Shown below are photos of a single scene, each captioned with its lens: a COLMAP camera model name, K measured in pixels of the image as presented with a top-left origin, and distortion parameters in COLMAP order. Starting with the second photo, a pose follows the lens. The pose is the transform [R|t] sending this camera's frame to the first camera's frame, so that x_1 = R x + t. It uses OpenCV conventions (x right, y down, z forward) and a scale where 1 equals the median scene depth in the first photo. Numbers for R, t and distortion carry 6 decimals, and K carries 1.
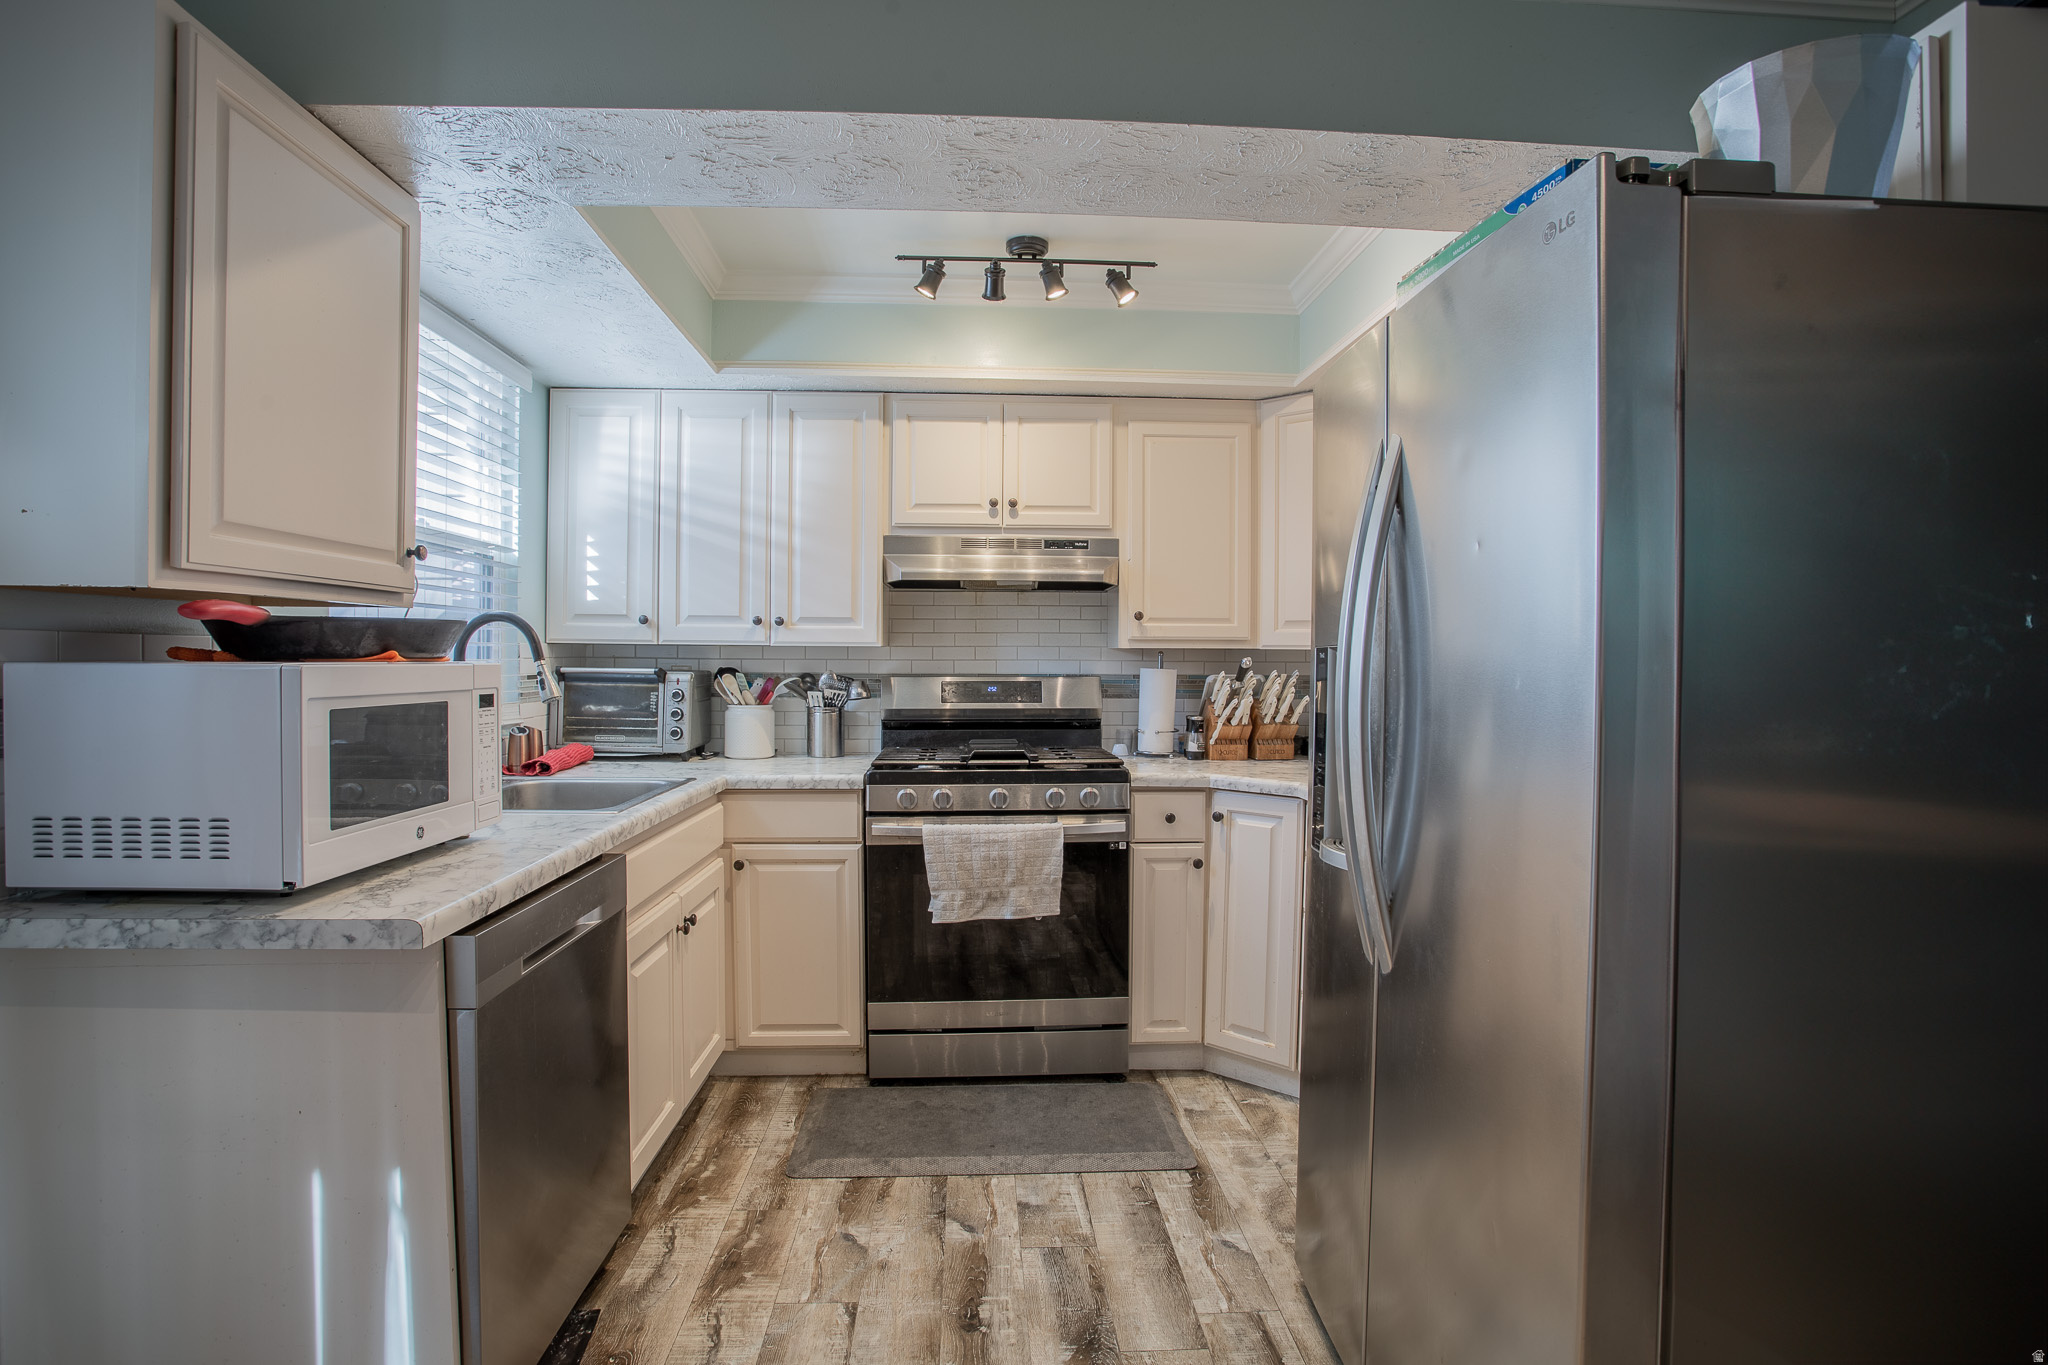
lens RADIAL K [[1004.3, 0, 1015.4], [0, 1004.3, 673.4], [0, 0, 1]] dist [-0.075807, 0.036572]
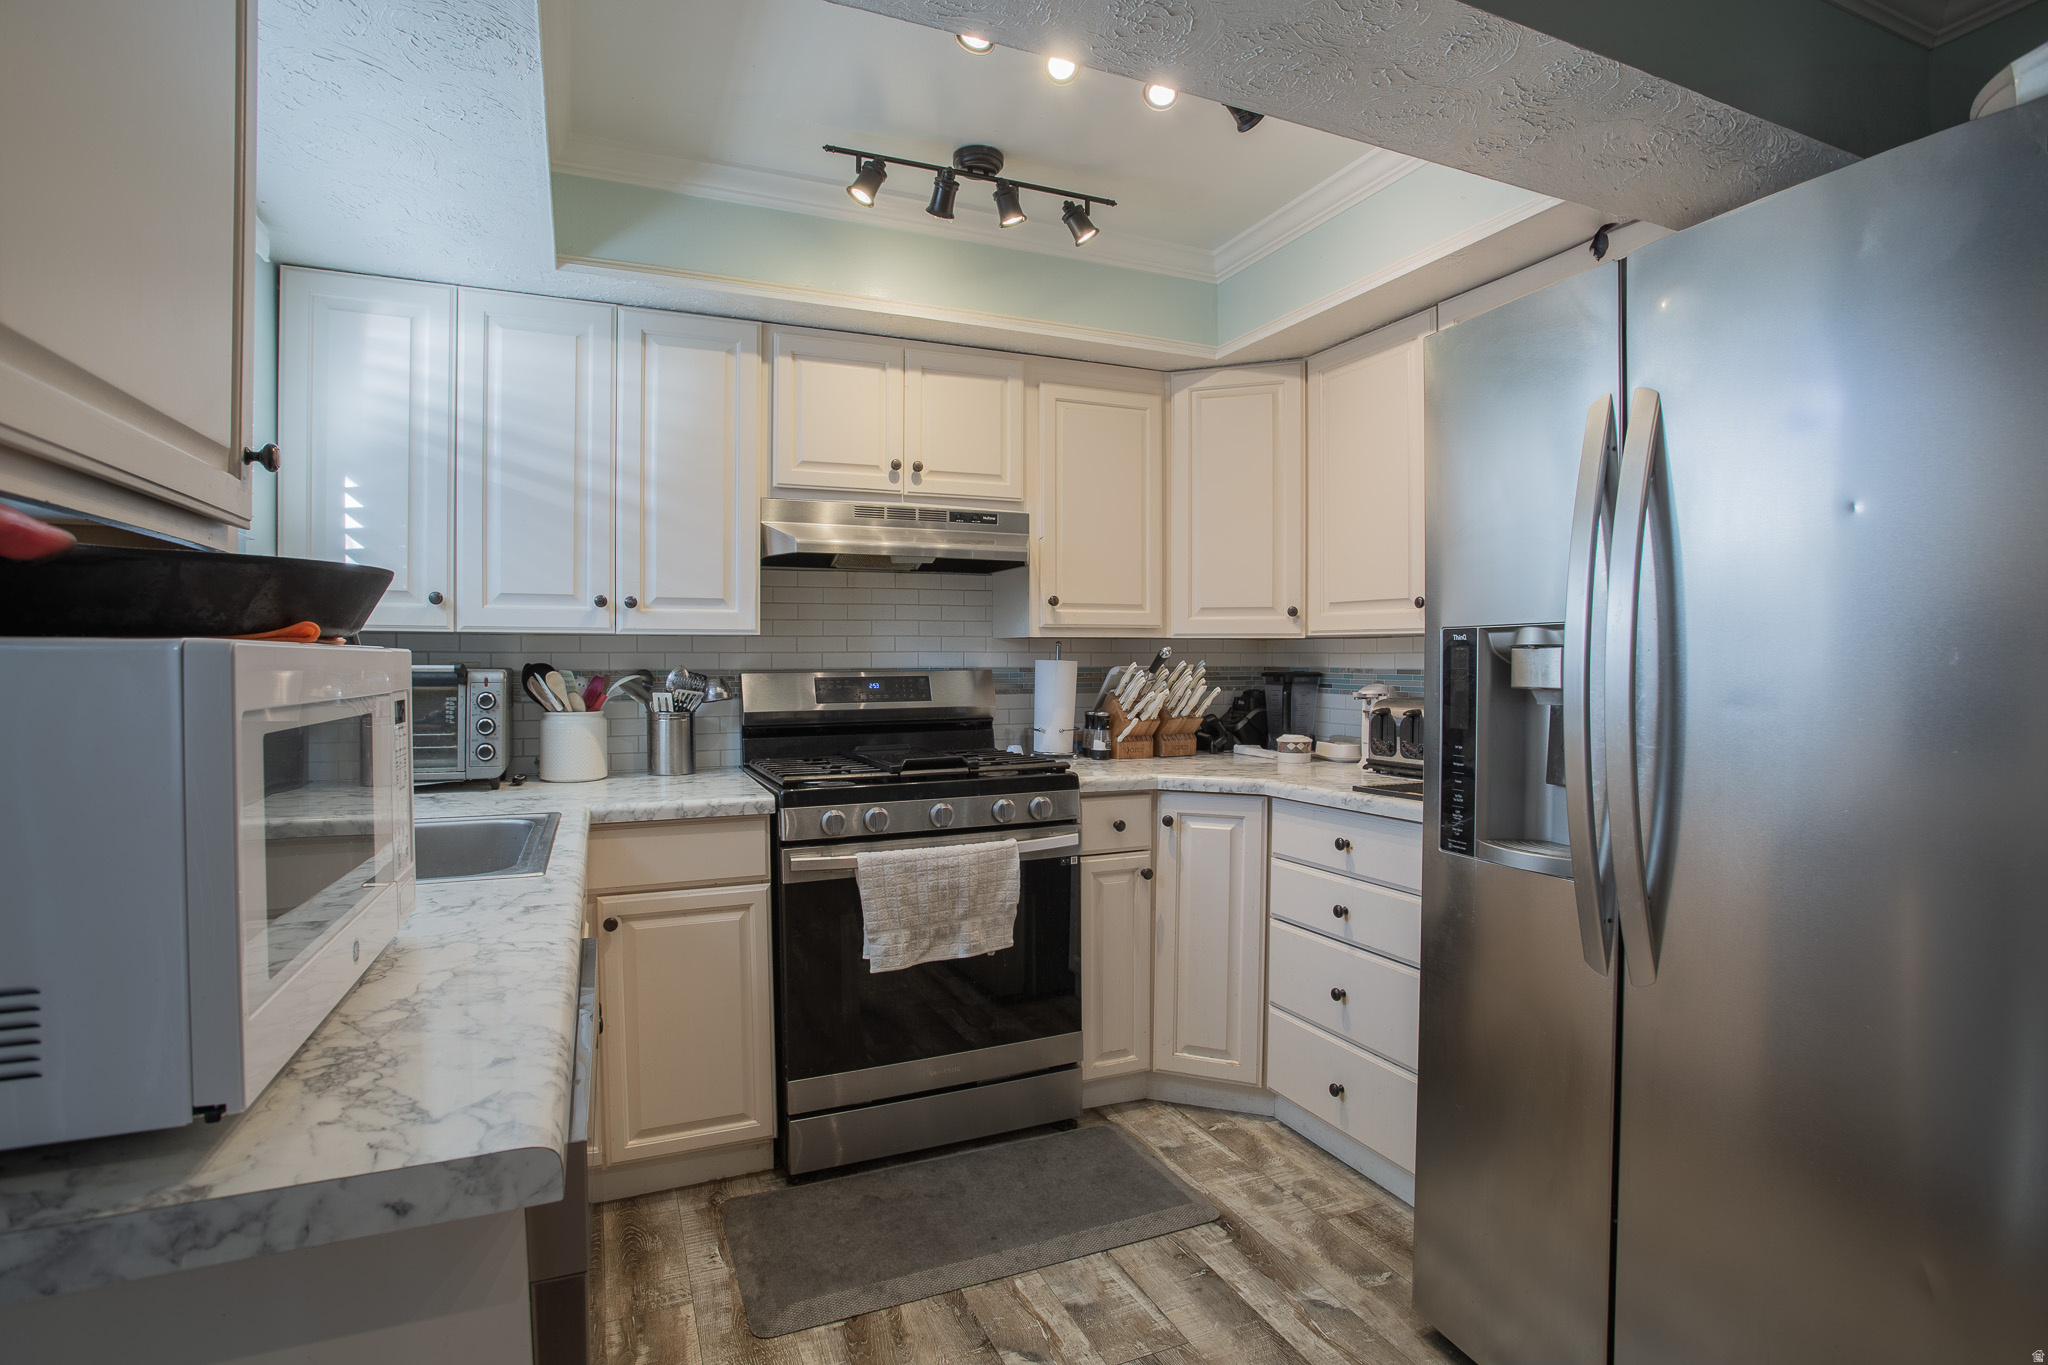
lens RADIAL K [[1004.3, 0, 1015.4], [0, 1004.3, 673.4], [0, 0, 1]] dist [-0.075807, 0.036572]
pose [[0.938442, -0.012614, 0.345207, -0.238460], [0.012217, 0.999920, 0.003327, 0.004187], [-0.345221, 0.001095, 0.938521, 0.188832]]
